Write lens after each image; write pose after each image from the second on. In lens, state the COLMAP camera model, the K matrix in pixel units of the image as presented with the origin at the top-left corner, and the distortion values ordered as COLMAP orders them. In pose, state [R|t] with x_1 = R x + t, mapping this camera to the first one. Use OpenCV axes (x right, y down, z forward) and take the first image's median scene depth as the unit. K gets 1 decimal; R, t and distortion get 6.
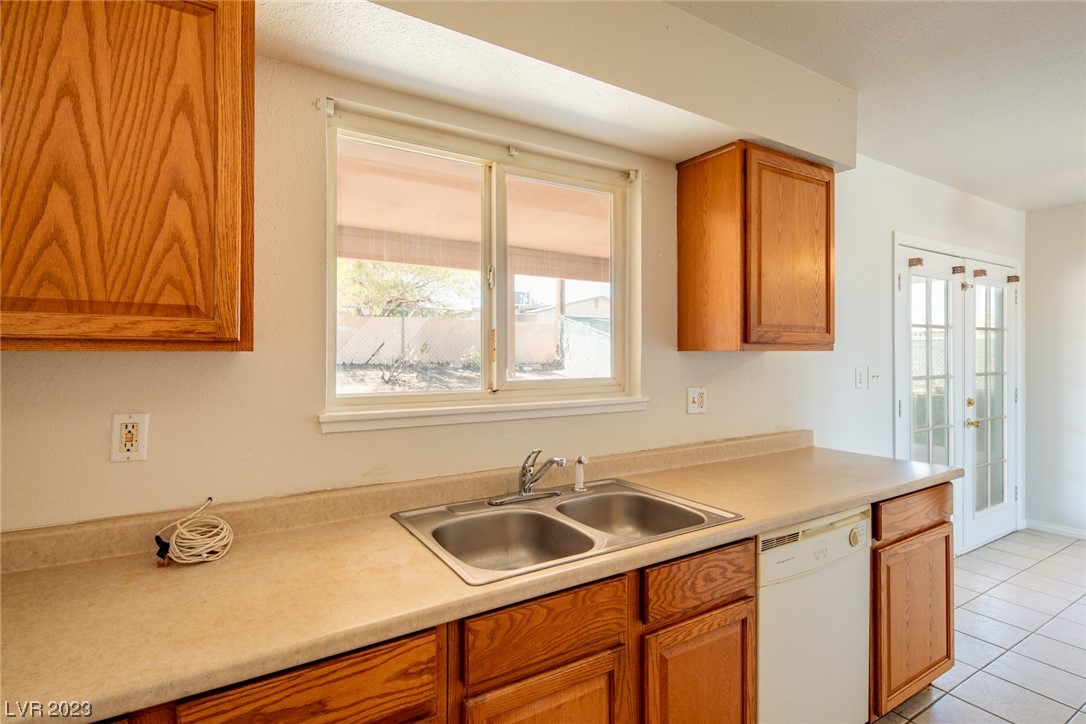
lens RADIAL K [[533.5, 0, 545.4], [0, 533.5, 358.0], [0, 0, 1]] dist [0.005829, -0.004126]
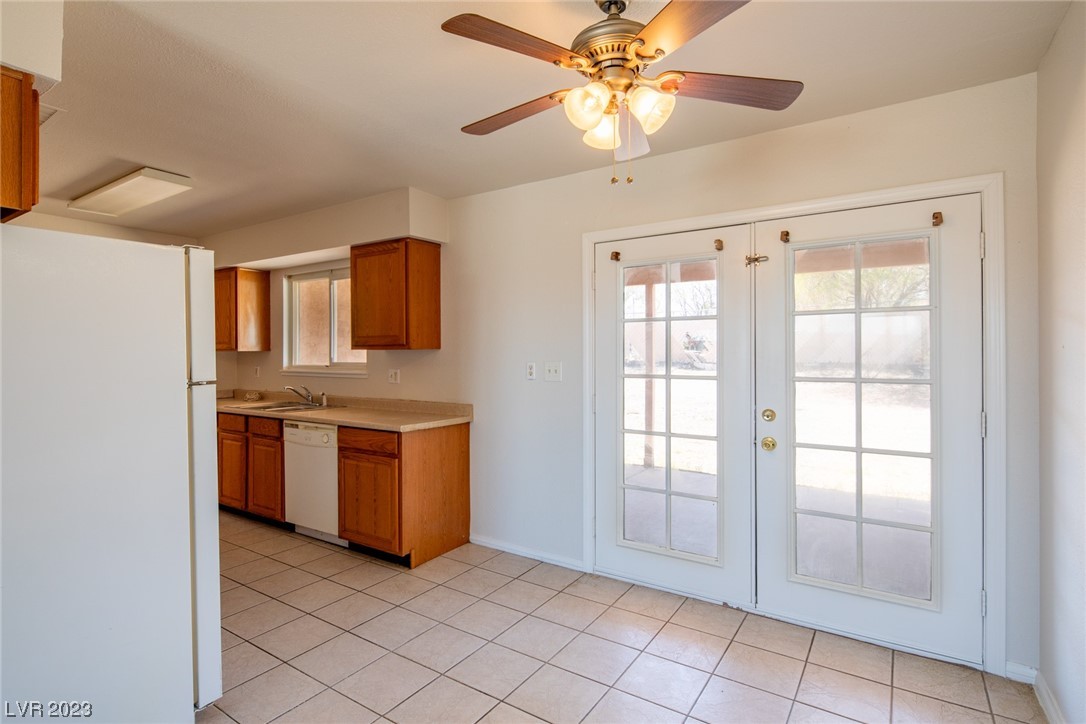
lens RADIAL K [[533.5, 0, 544.7], [0, 533.5, 354.6], [0, 0, 1]] dist [0.005829, -0.004126]
pose [[0.436120, 0.004281, -0.899878, 3.239317], [-0.000926, 0.999990, 0.004308, -0.006984], [0.899888, -0.001045, 0.436120, 0.973711]]
